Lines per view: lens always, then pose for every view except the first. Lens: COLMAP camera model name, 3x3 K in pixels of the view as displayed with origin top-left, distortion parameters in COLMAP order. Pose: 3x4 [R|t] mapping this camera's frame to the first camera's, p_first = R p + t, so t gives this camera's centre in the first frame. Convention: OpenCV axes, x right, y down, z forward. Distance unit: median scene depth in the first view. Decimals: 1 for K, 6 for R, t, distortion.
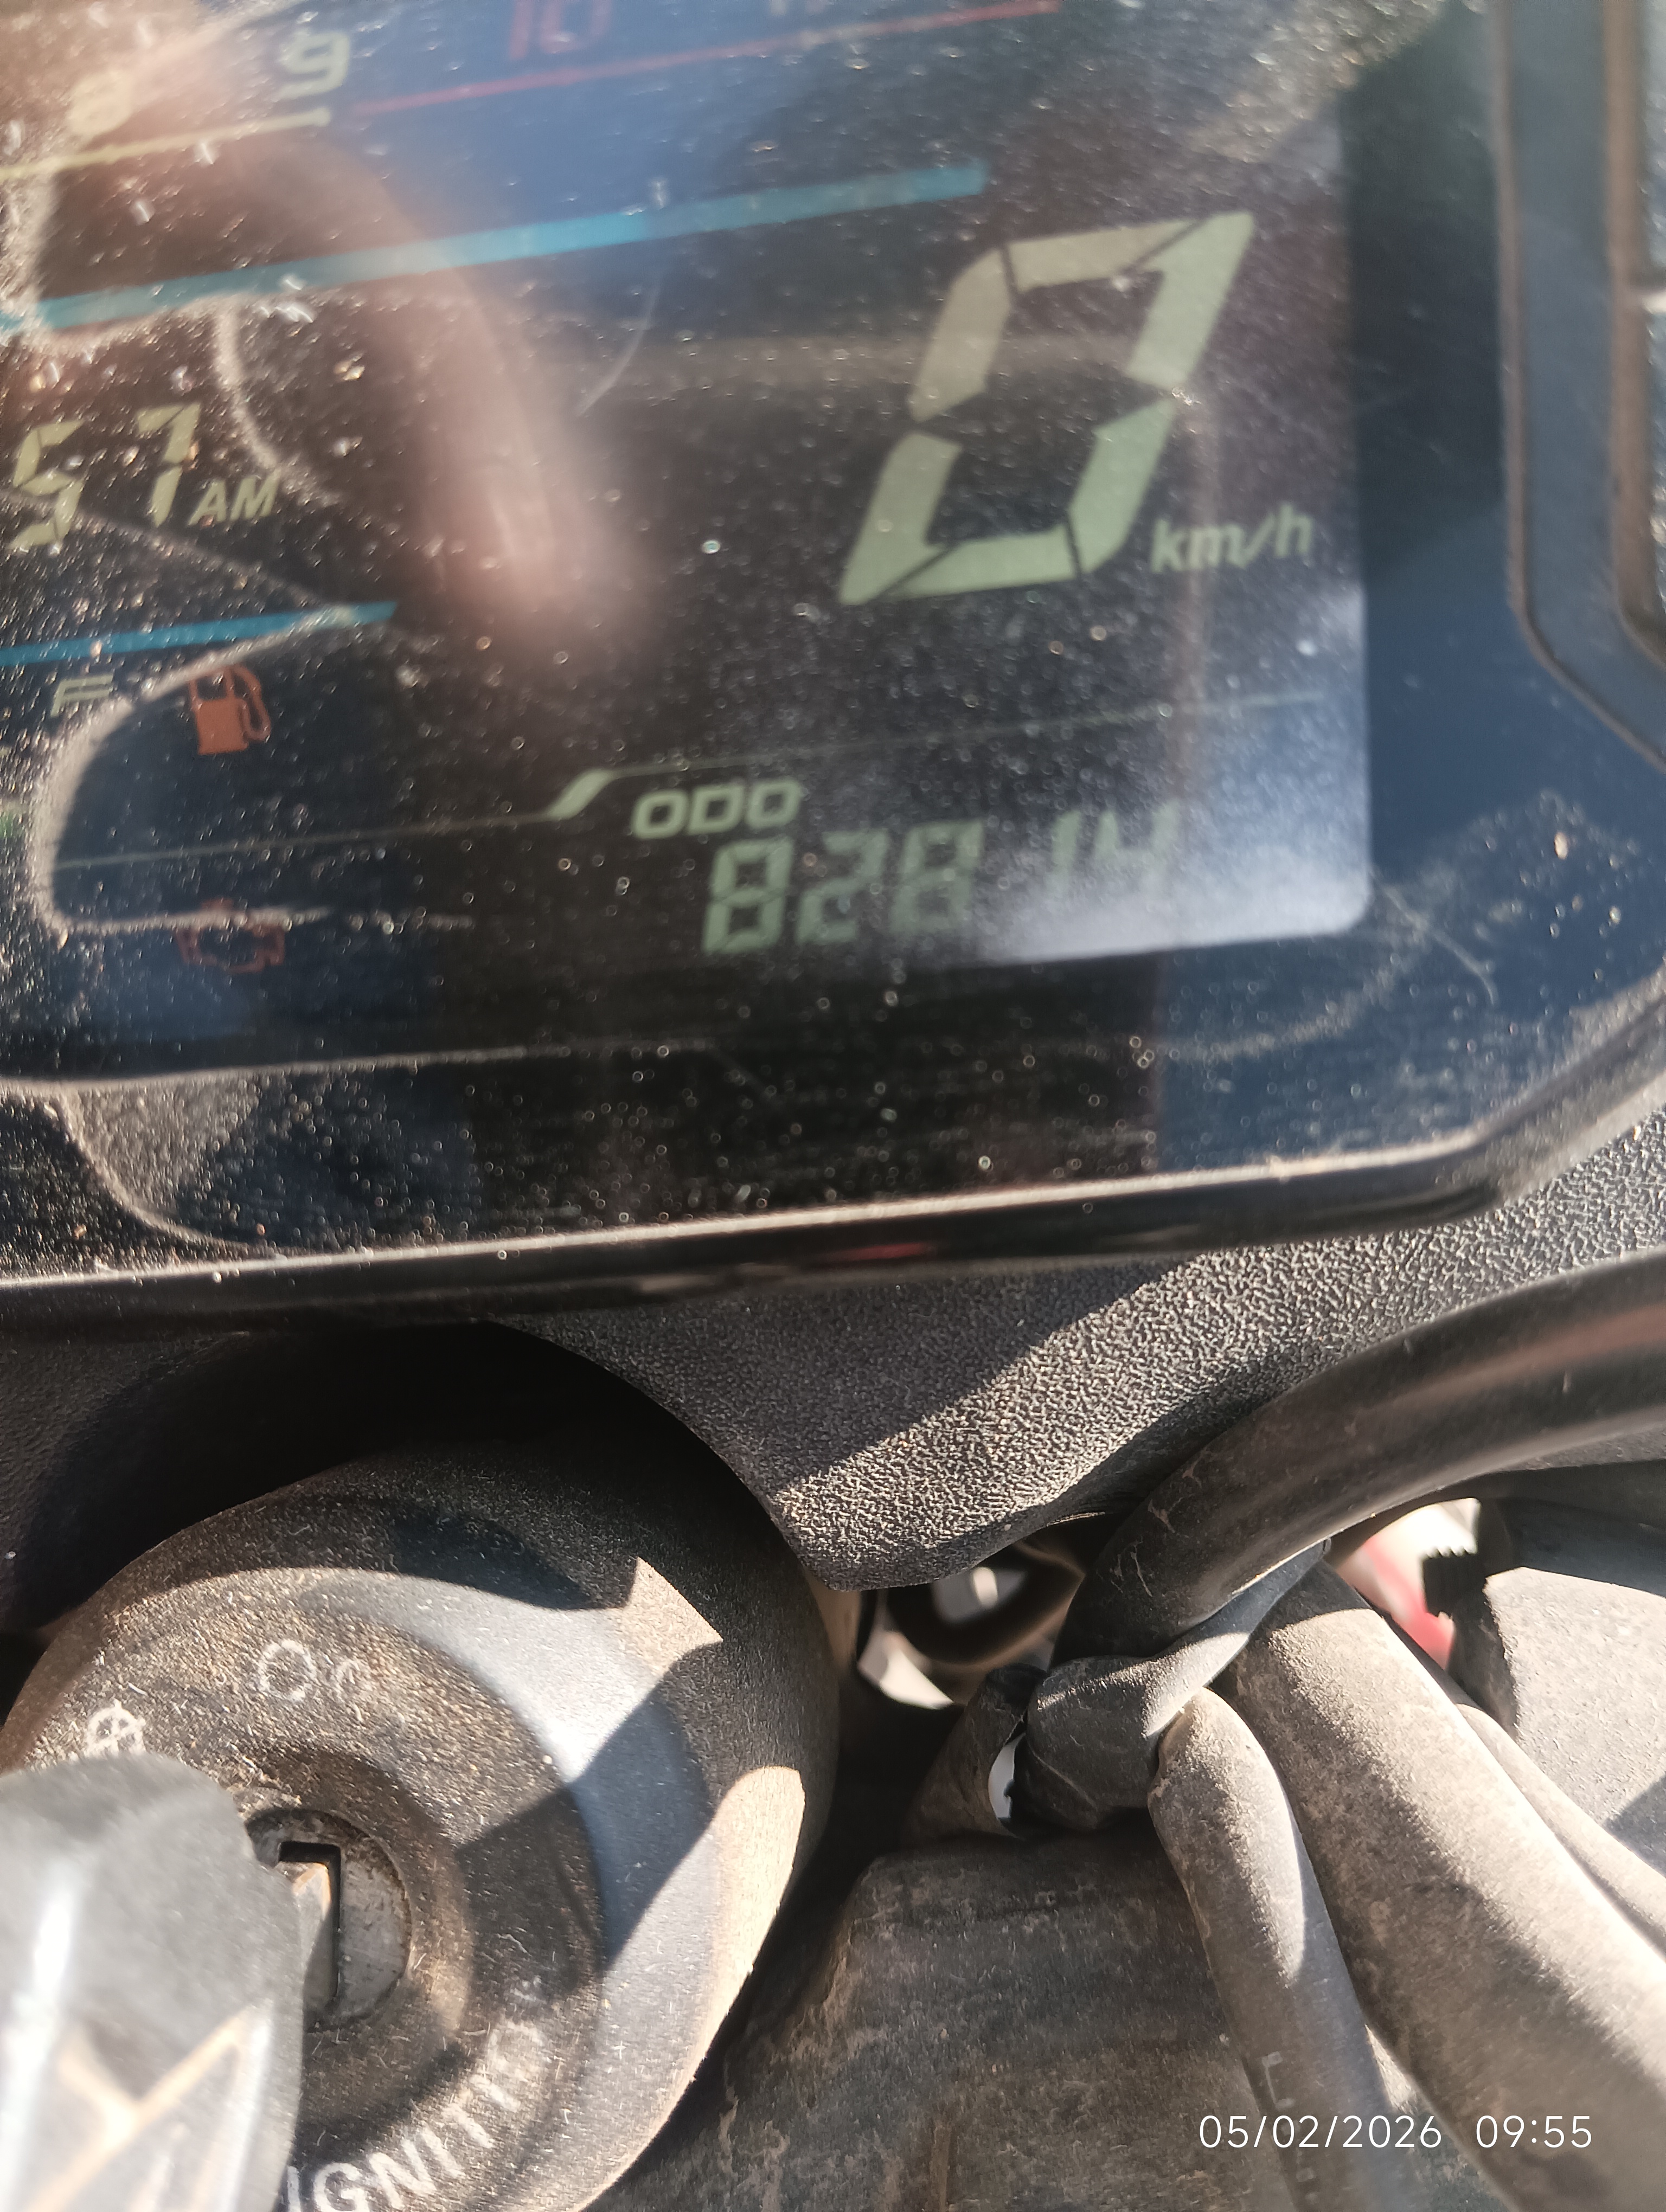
lens RADIAL K [[1861.9, 0, 839.7], [0, 1861.9, 1130.2], [0, 0, 1]] dist [0.018532, -0.103541]
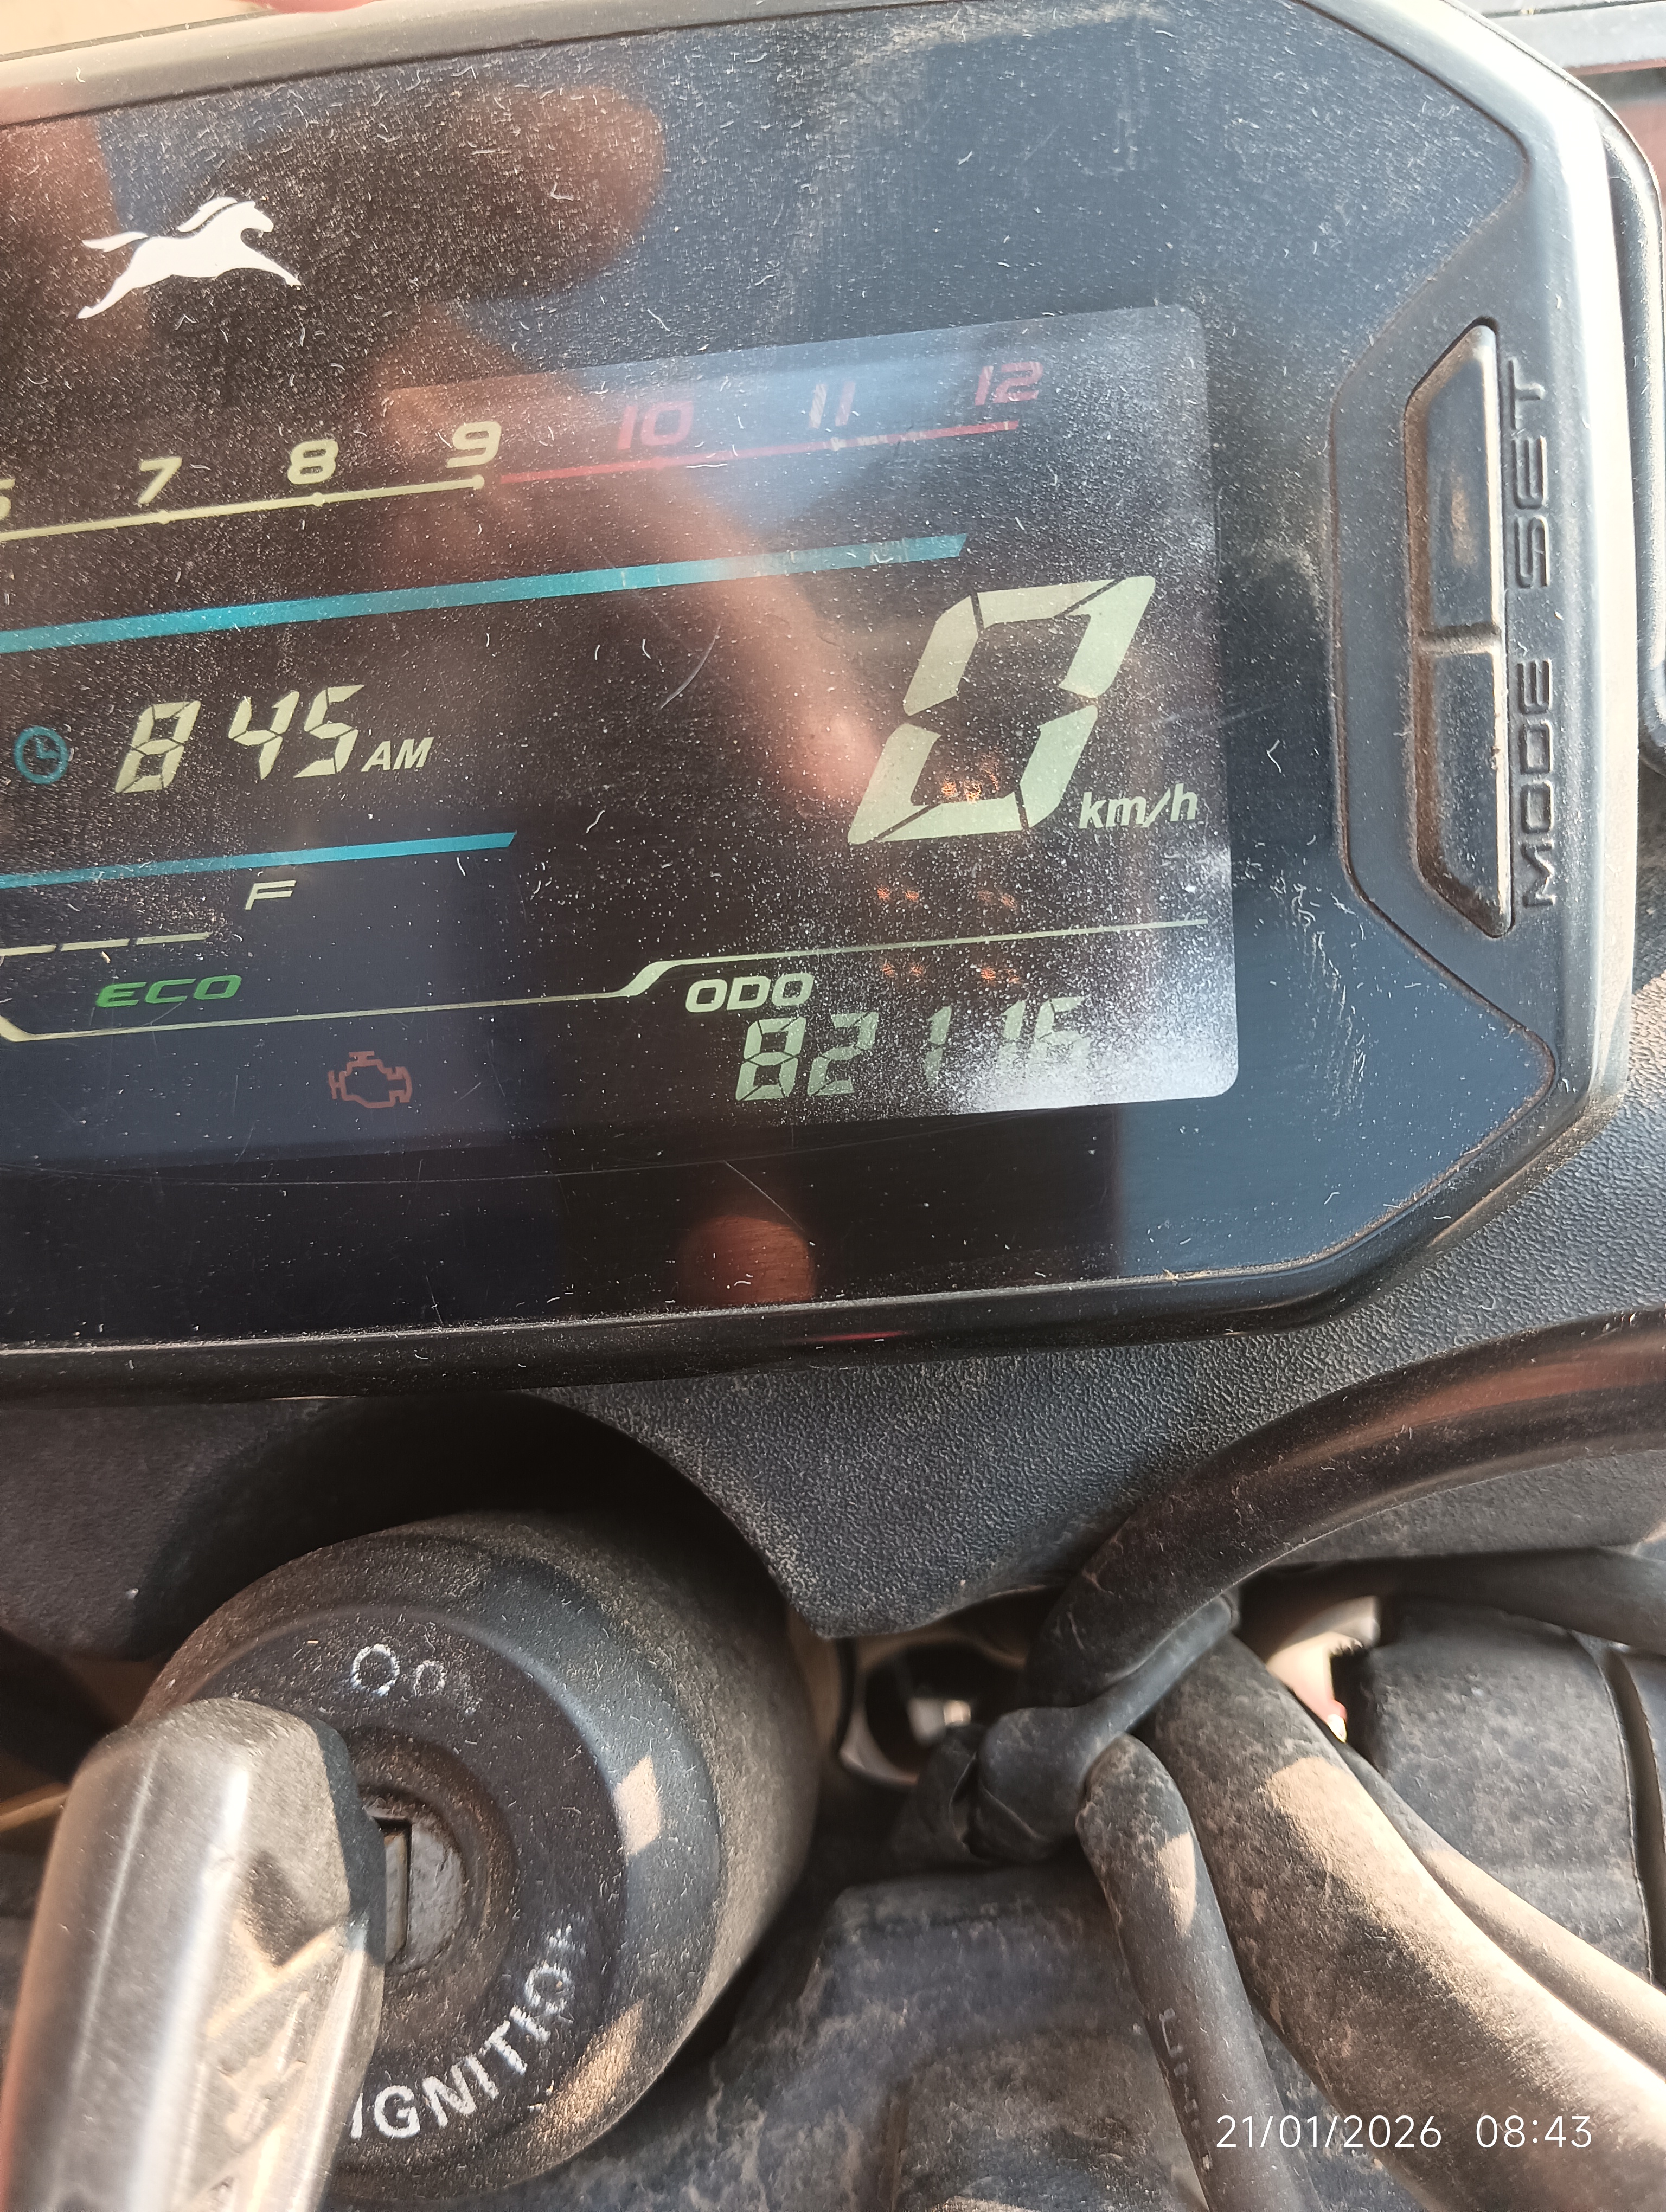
lens RADIAL K [[1861.9, 0, 826.4], [0, 1861.9, 1119.3], [0, 0, 1]] dist [0.018532, -0.103541]
pose [[0.999597, 0.028308, -0.002331, -0.005954], [-0.028398, 0.994391, -0.101881, 0.048608], [-0.000566, 0.101906, 0.994794, -0.297723]]
